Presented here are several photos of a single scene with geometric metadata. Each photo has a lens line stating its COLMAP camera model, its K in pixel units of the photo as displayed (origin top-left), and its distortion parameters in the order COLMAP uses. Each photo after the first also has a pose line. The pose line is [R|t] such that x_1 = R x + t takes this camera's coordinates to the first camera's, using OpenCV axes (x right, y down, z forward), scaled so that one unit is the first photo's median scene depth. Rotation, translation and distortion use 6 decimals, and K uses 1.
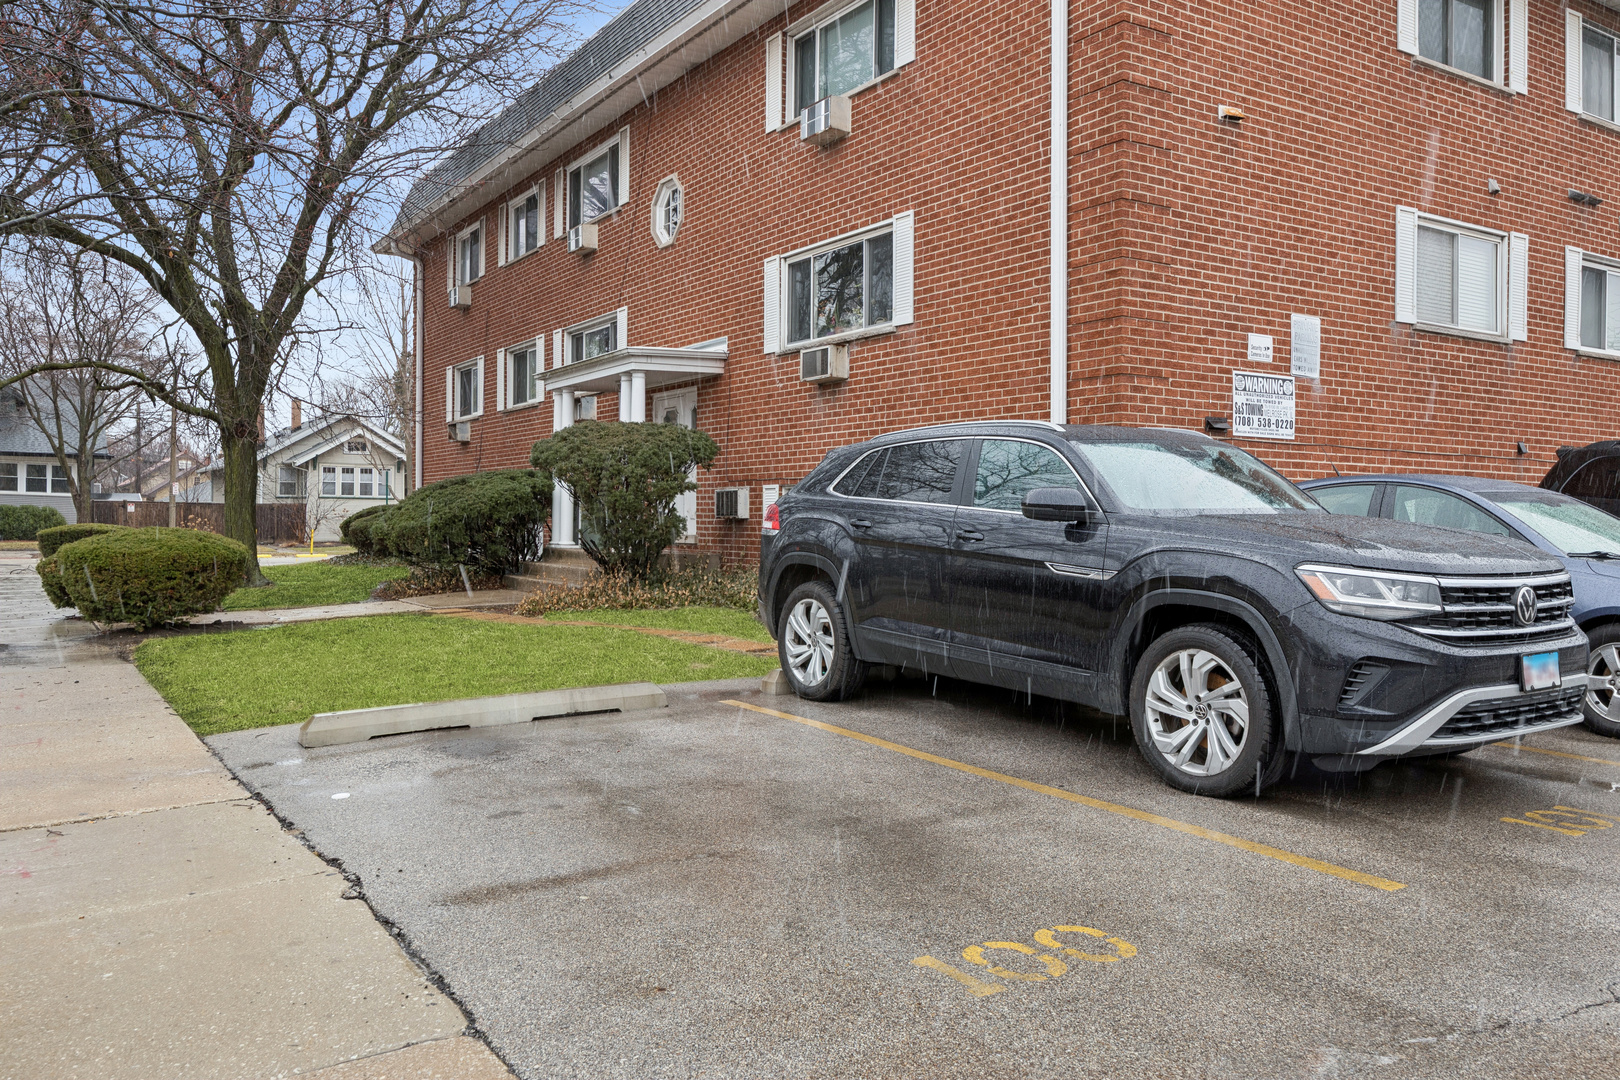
lens RADIAL K [[1295.3, 0, 812.9], [0, 1295.3, 535.4], [0, 0, 1]] dist [0.011114, -0.000334]
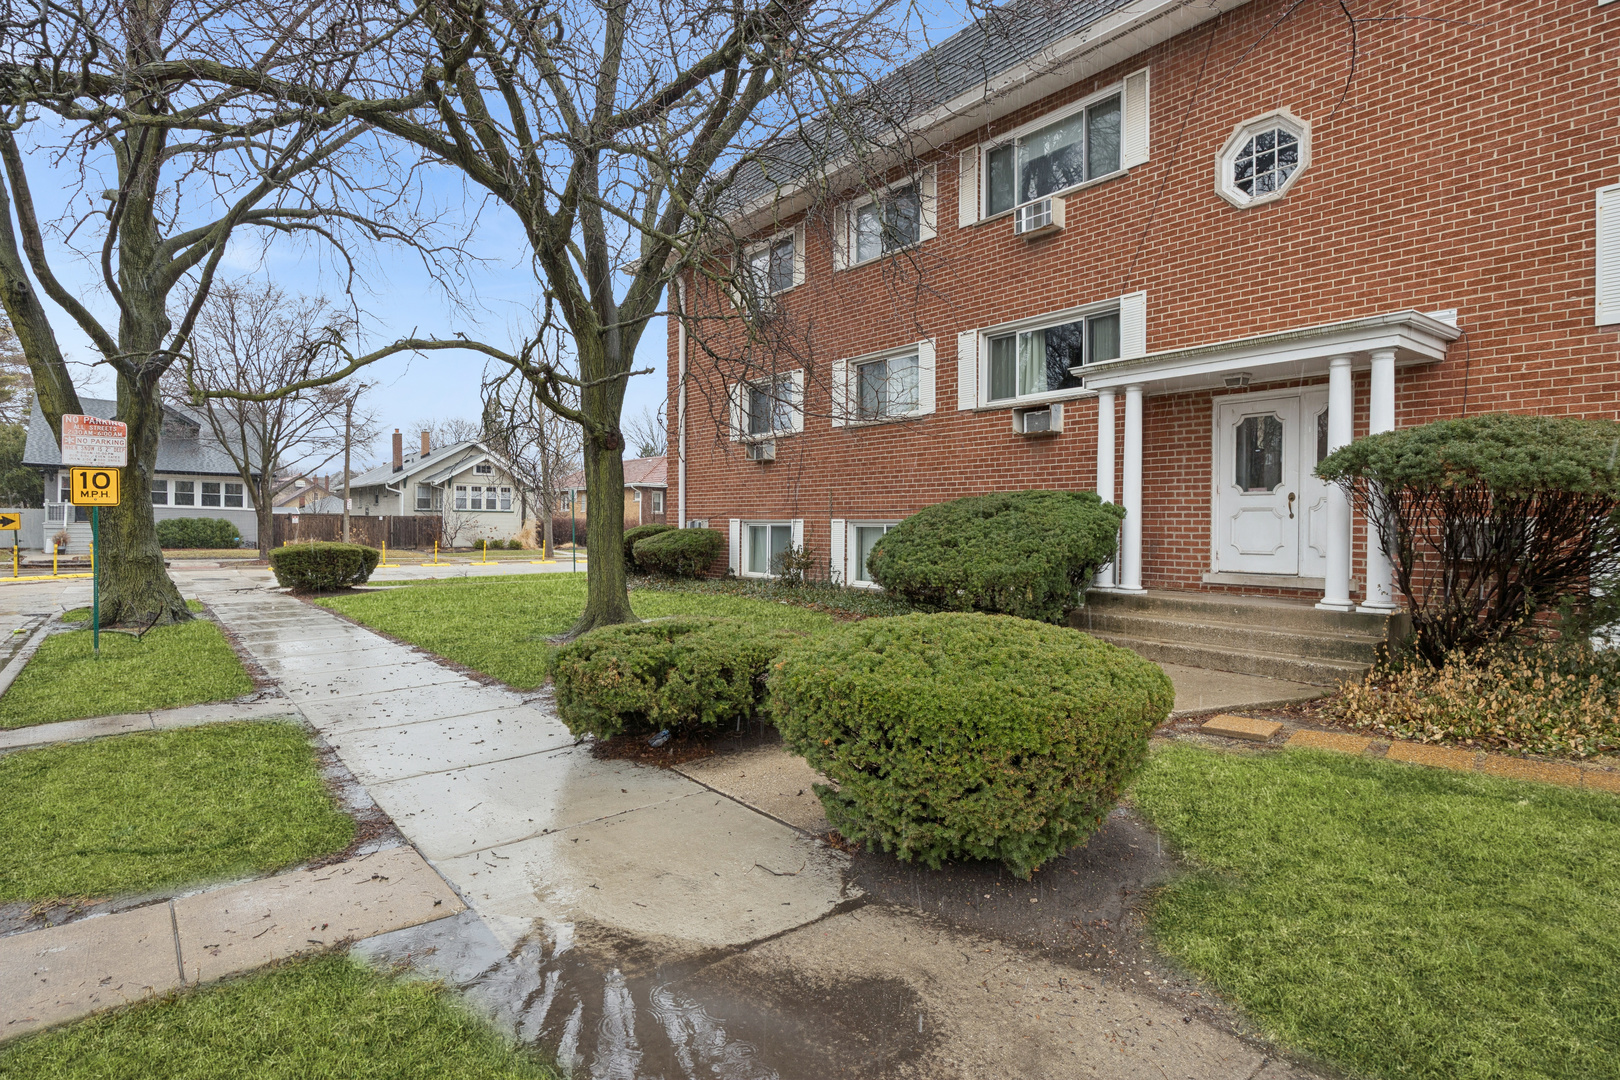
lens RADIAL K [[844.9, 0, 812.3], [0, 844.9, 530.2], [0, 0, 1]] dist [-0.000324, 0.000348]
pose [[0.992966, -0.002005, 0.118386, -0.506019], [0.002240, 0.999996, -0.001856, -0.031421], [-0.118382, 0.002108, 0.992966, 0.610881]]
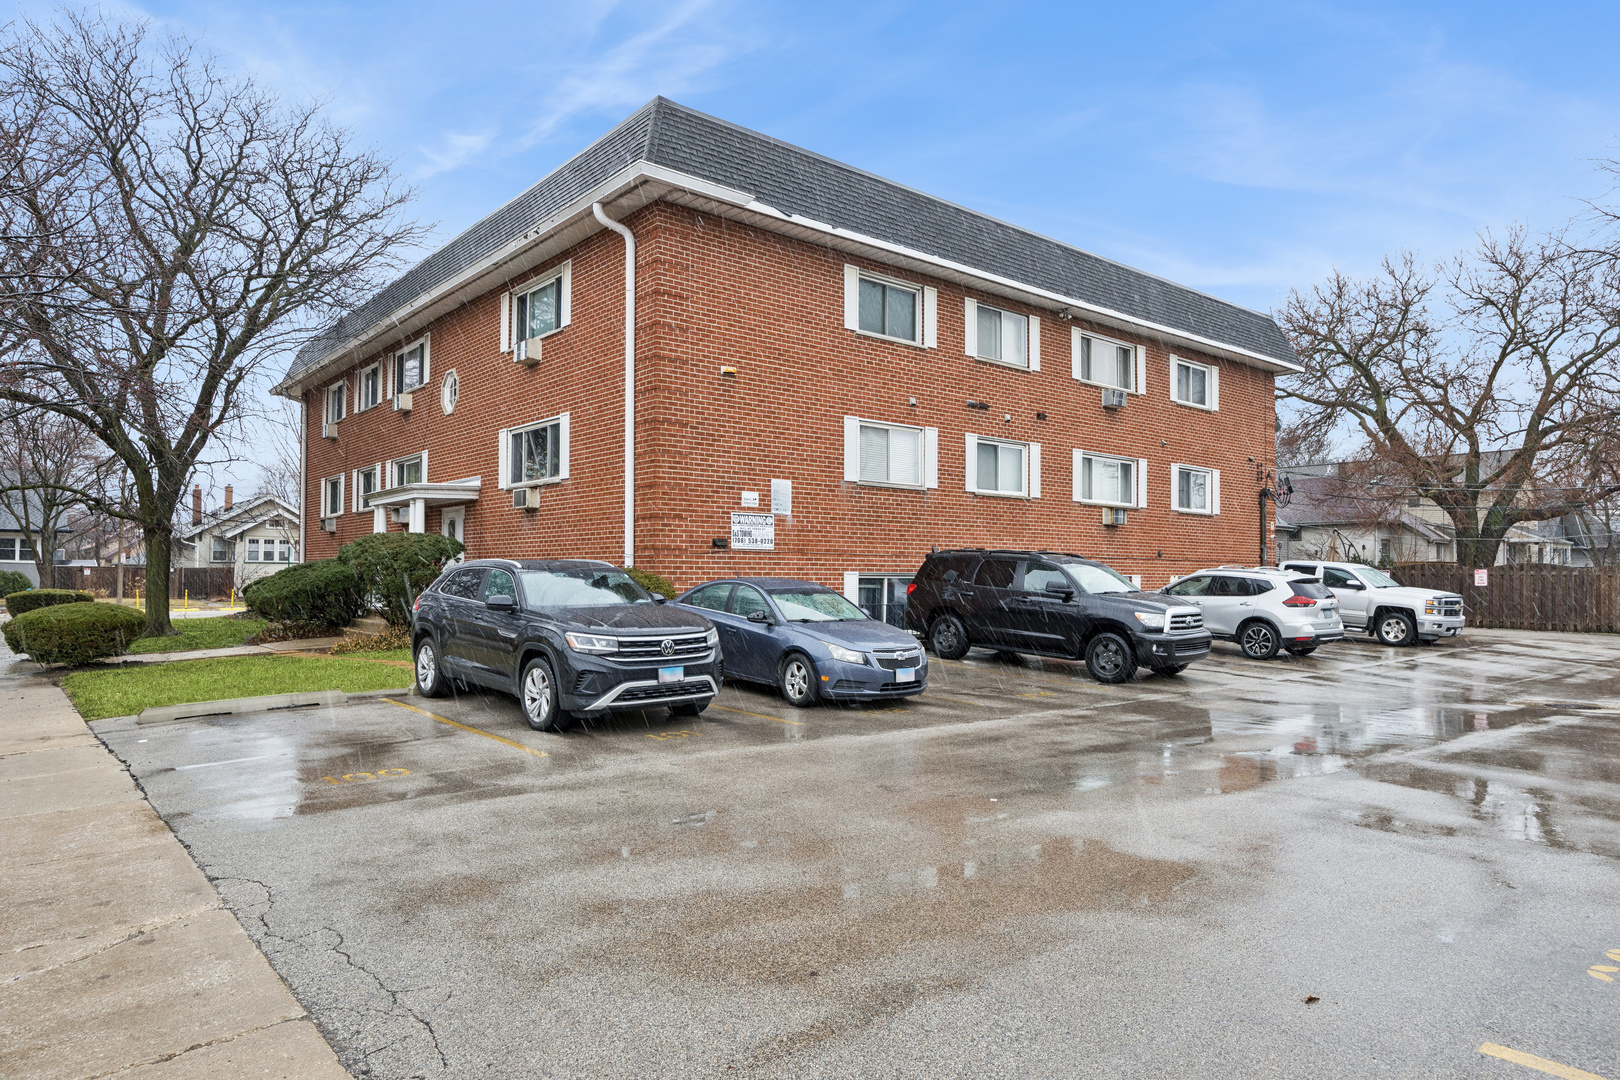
lens RADIAL K [[1022.6, 0, 805.5], [0, 1022.6, 548.8], [0, 0, 1]] dist [0.010997, 0.002129]
pose [[0.992760, -0.001279, 0.120109, 0.189432], [0.005325, 0.999429, -0.033368, -0.021514], [-0.119997, 0.033766, 0.992200, -0.306381]]
